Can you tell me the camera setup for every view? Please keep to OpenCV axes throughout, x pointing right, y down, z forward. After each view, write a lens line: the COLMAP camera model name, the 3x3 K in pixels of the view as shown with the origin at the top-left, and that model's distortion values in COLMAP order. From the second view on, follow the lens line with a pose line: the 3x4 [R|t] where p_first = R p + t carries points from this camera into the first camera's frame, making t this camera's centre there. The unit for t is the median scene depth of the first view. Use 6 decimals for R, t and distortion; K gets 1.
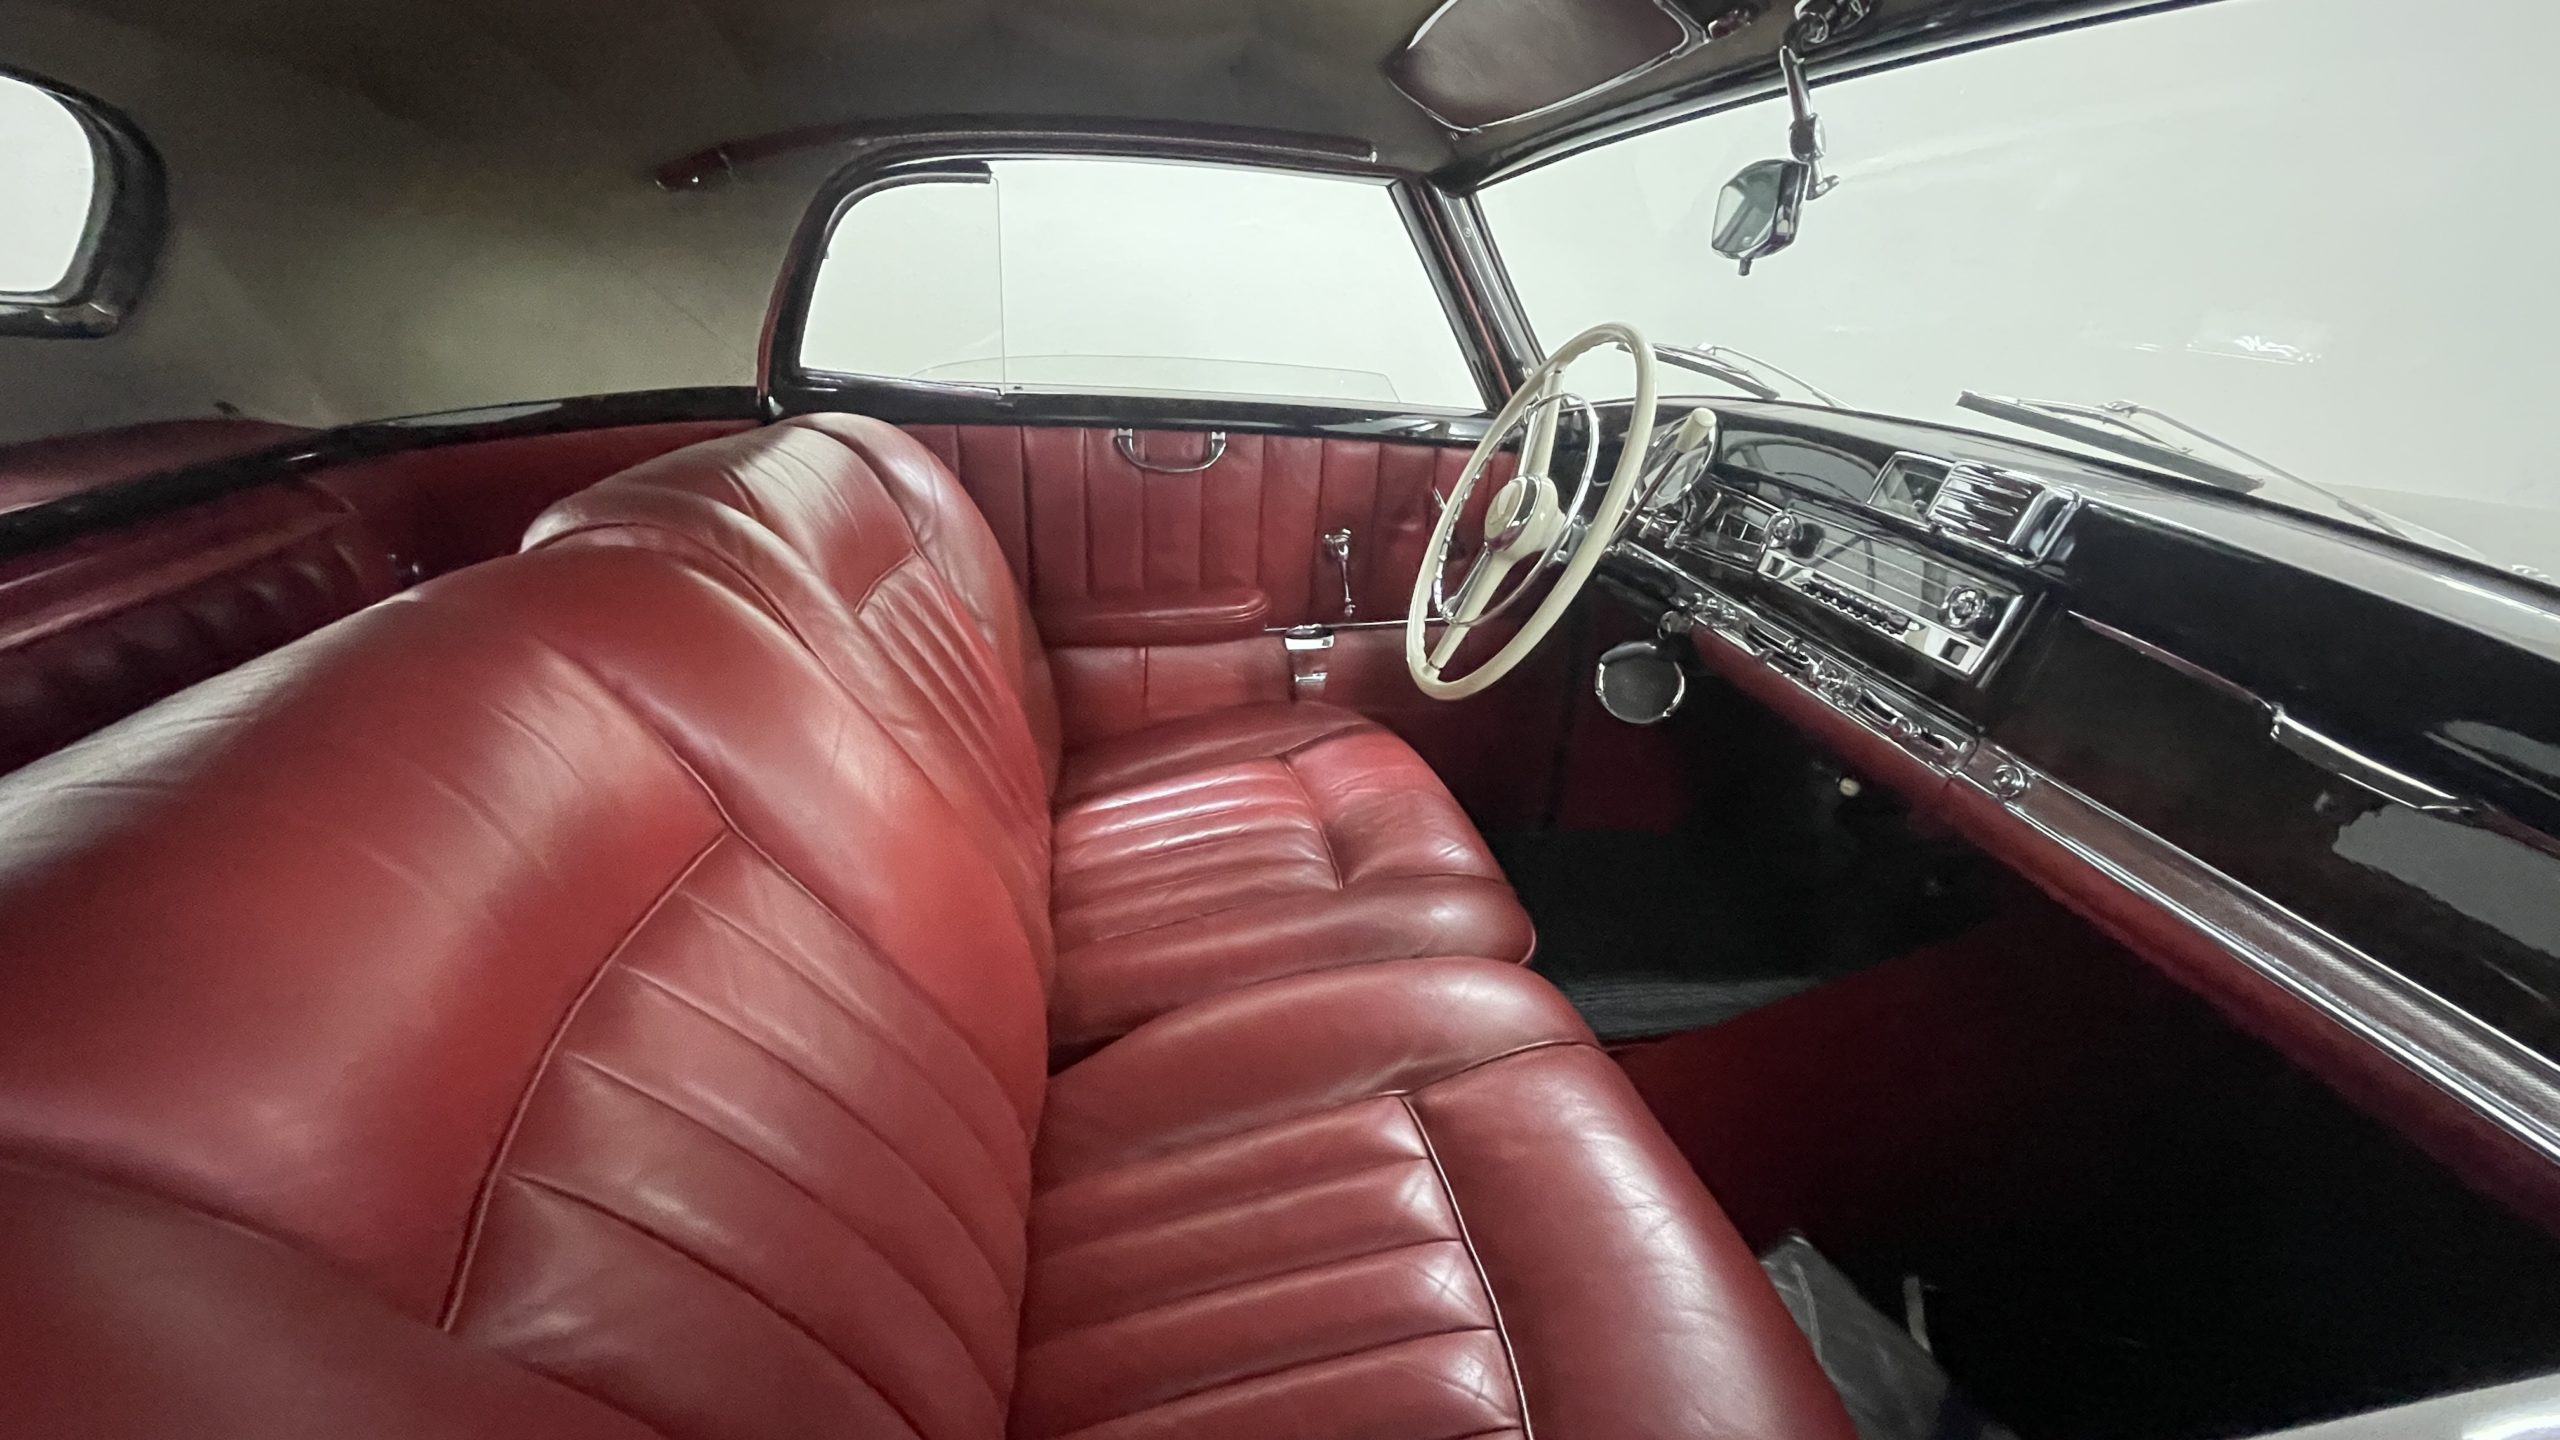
lens RADIAL K [[1035.9, 0, 1277.5], [0, 1035.9, 708.0], [0, 0, 1]] dist [-0.001044, 0.000270]
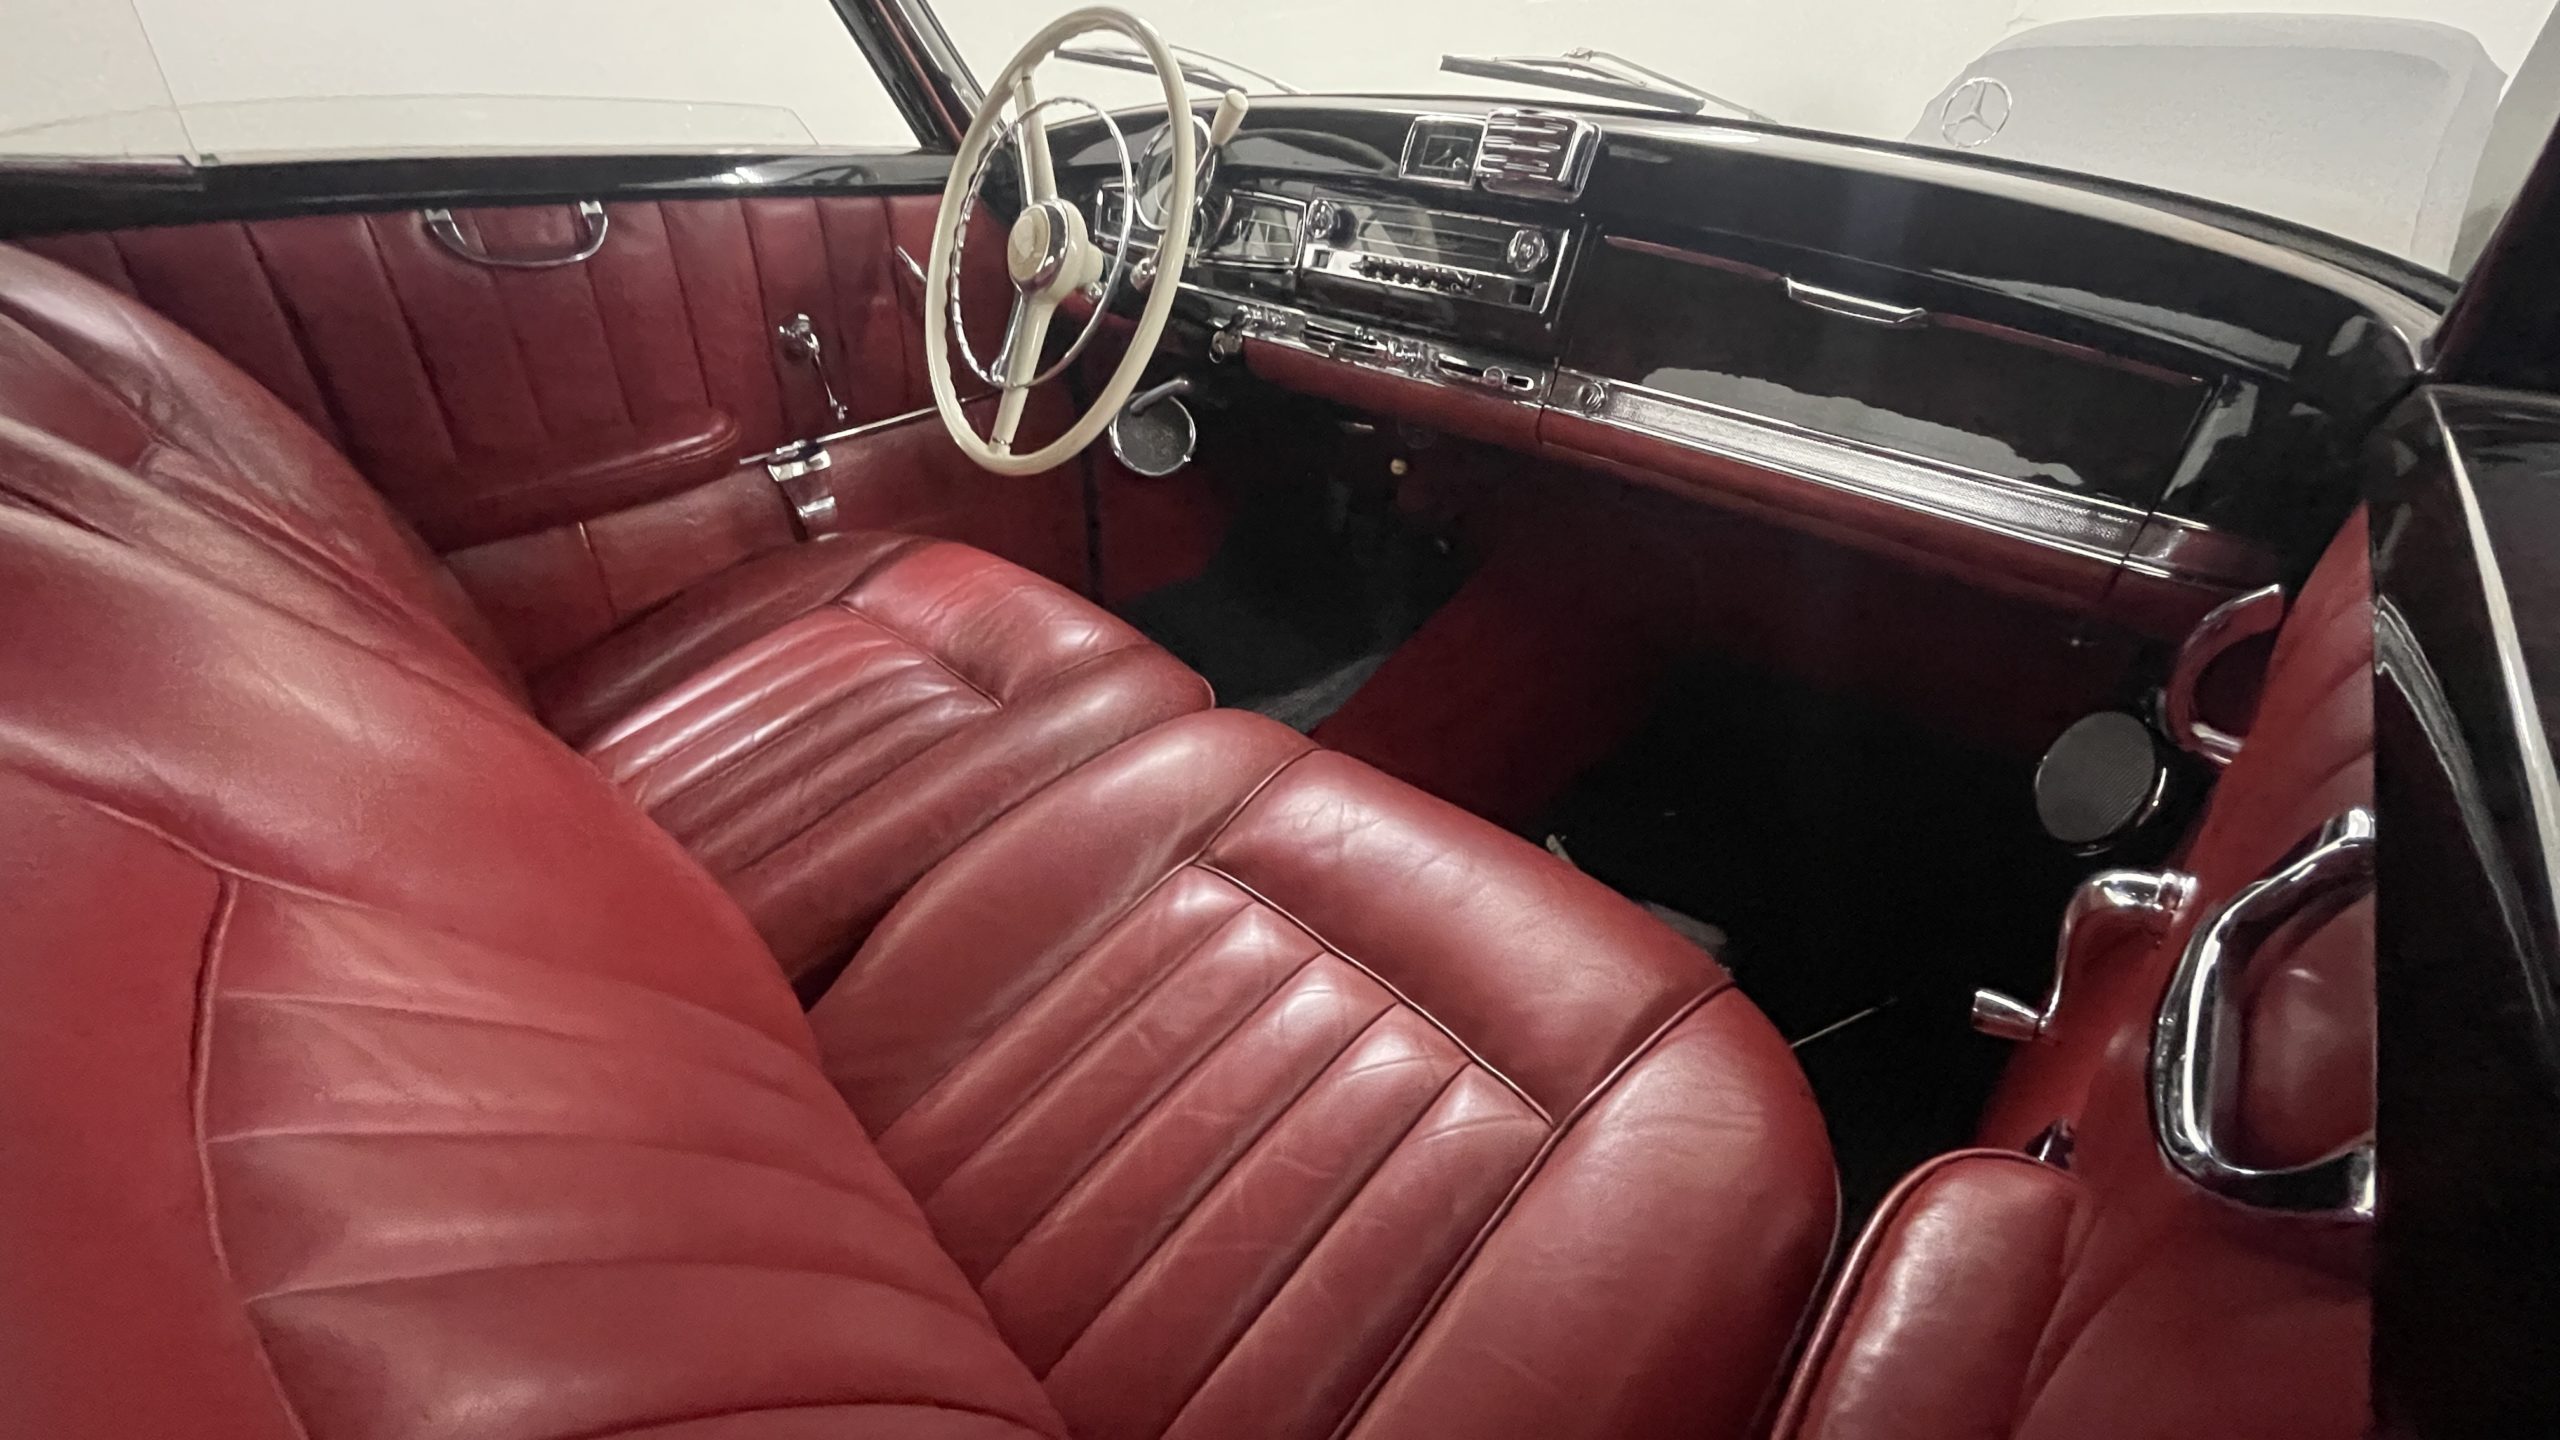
lens RADIAL K [[1035.9, 0, 1277.5], [0, 1035.9, 708.0], [0, 0, 1]] dist [-0.001044, 0.000270]
pose [[0.805086, -0.340045, 0.486011, -0.168702], [0.250264, 0.937592, 0.241433, 0.018028], [-0.537778, -0.072743, 0.839942, 0.111115]]
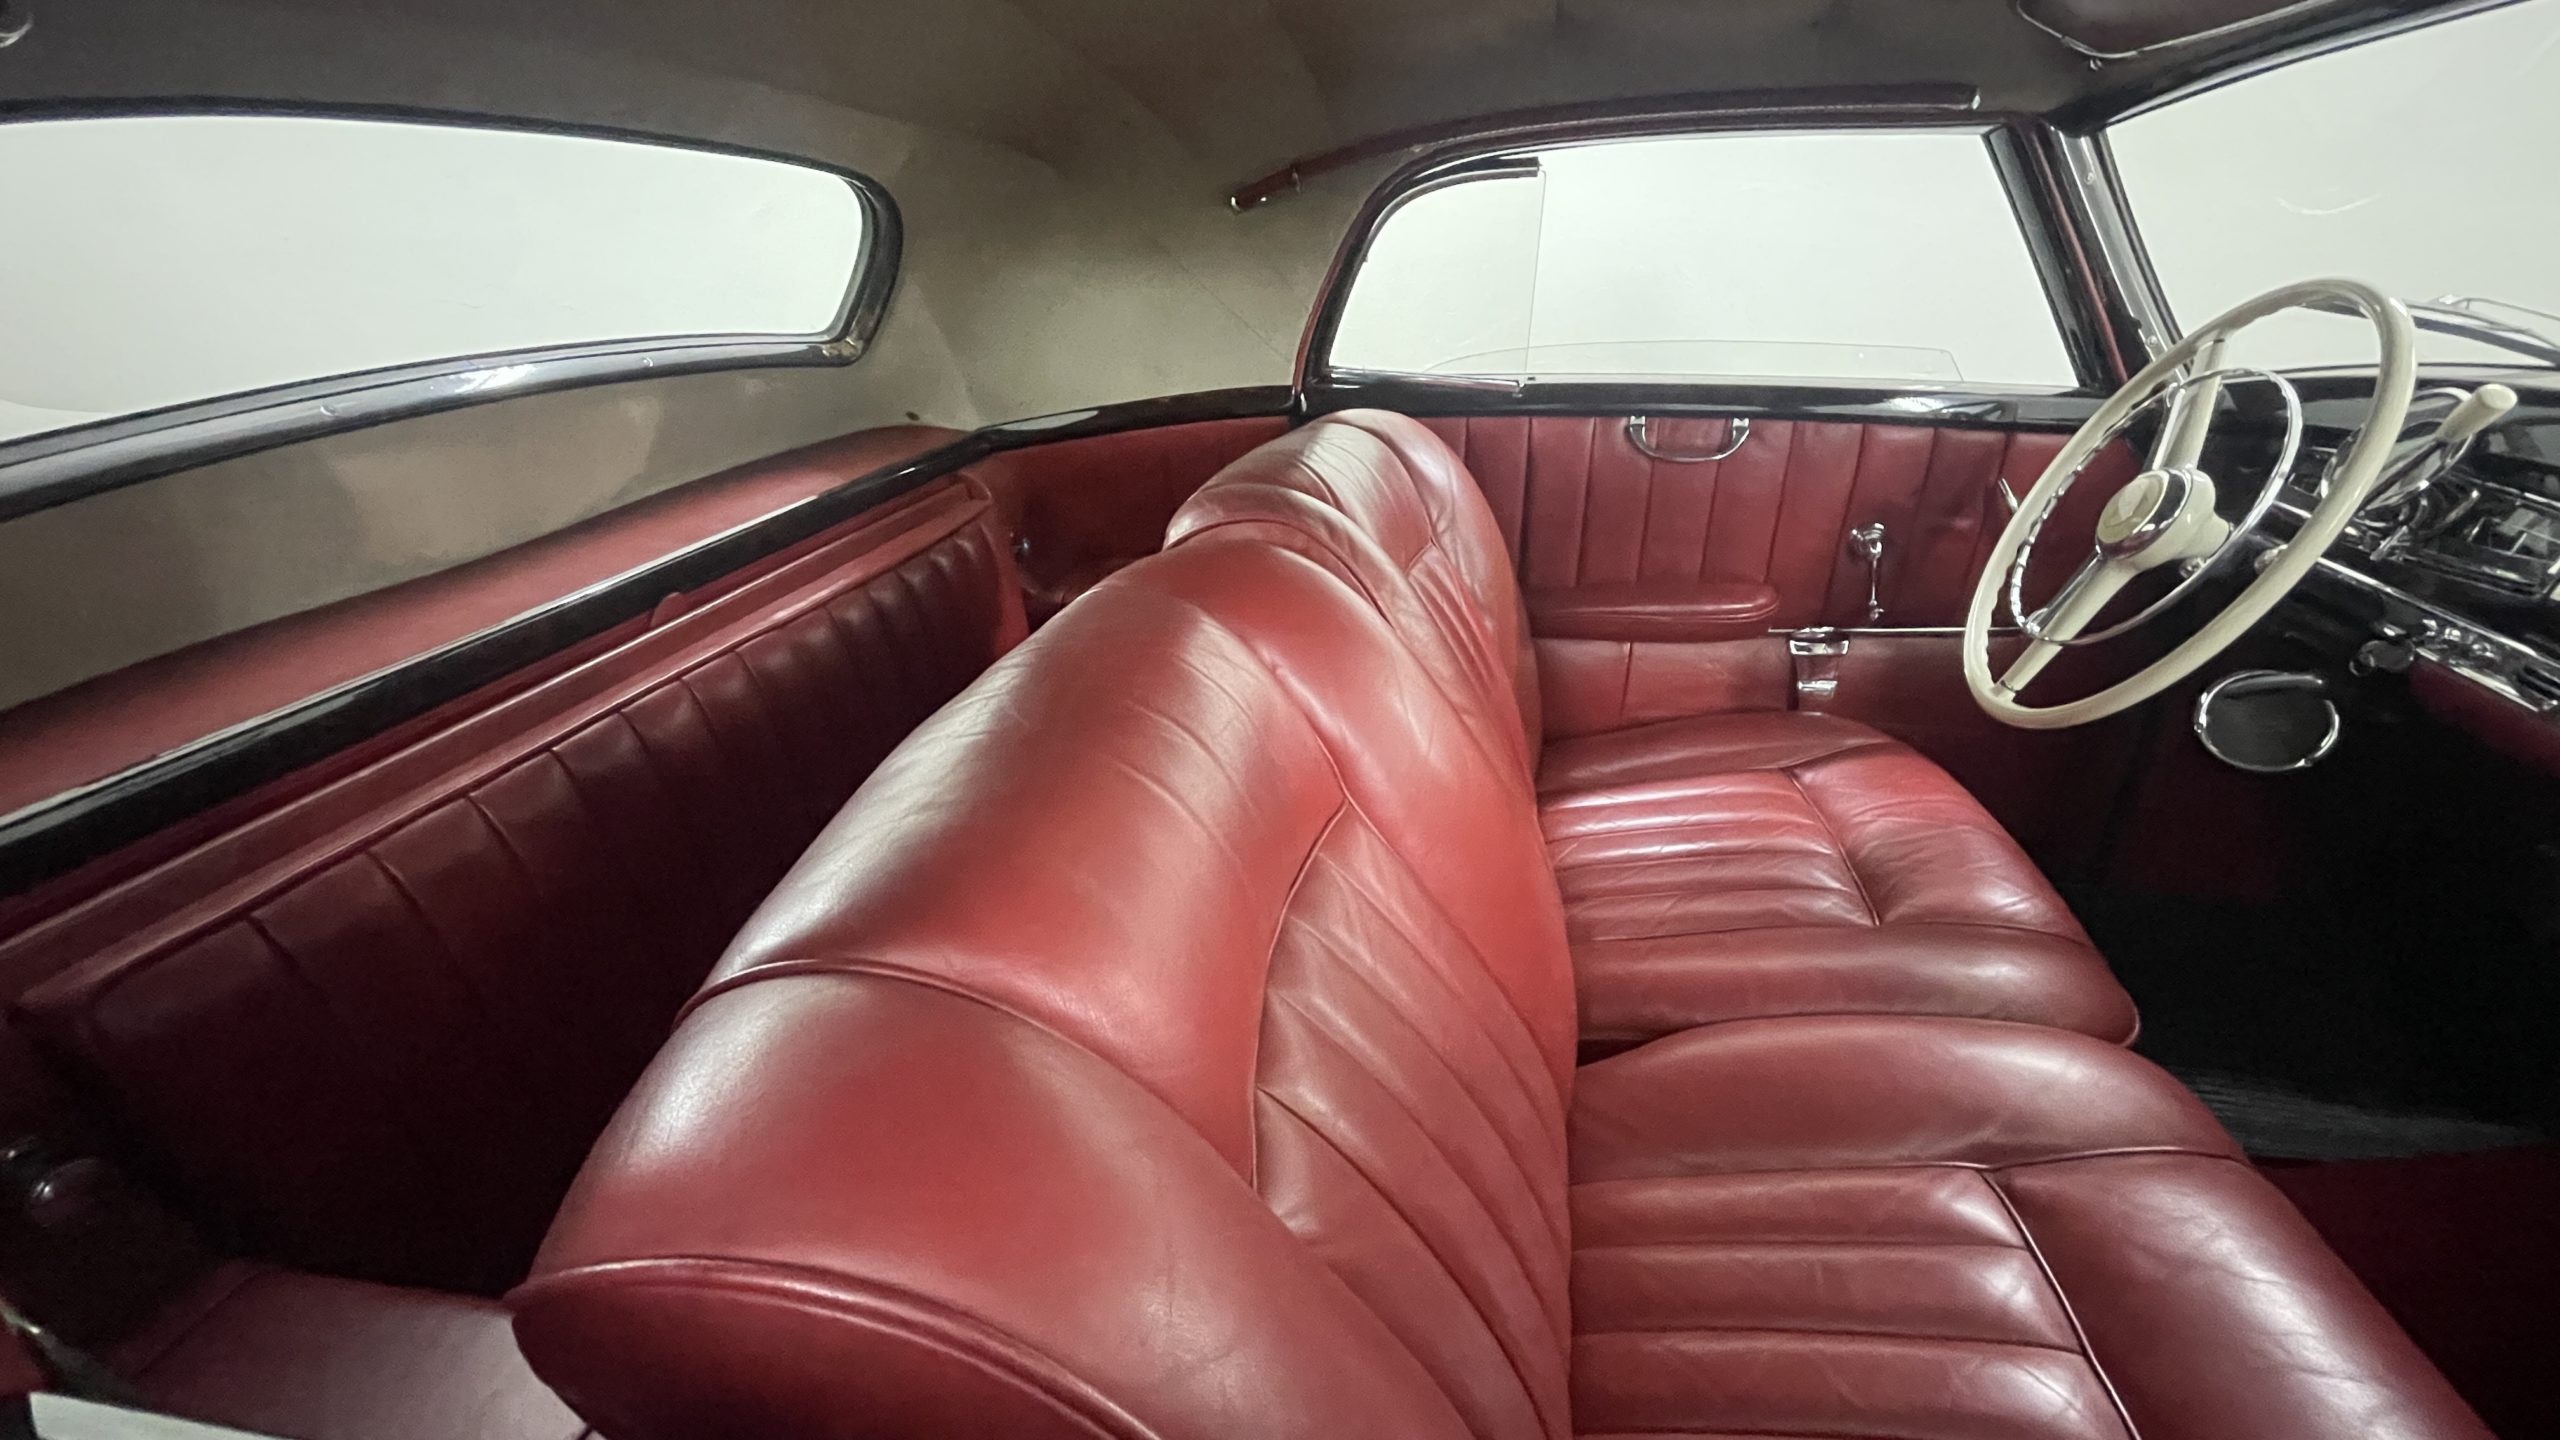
lens RADIAL K [[1035.9, 0, 1277.5], [0, 1035.9, 708.0], [0, 0, 1]] dist [-0.001044, 0.000270]
pose [[0.934789, 0.079258, -0.346248, -0.123070], [-0.071799, 0.996828, 0.034339, -0.008460], [0.347871, -0.007240, 0.937514, -0.034010]]
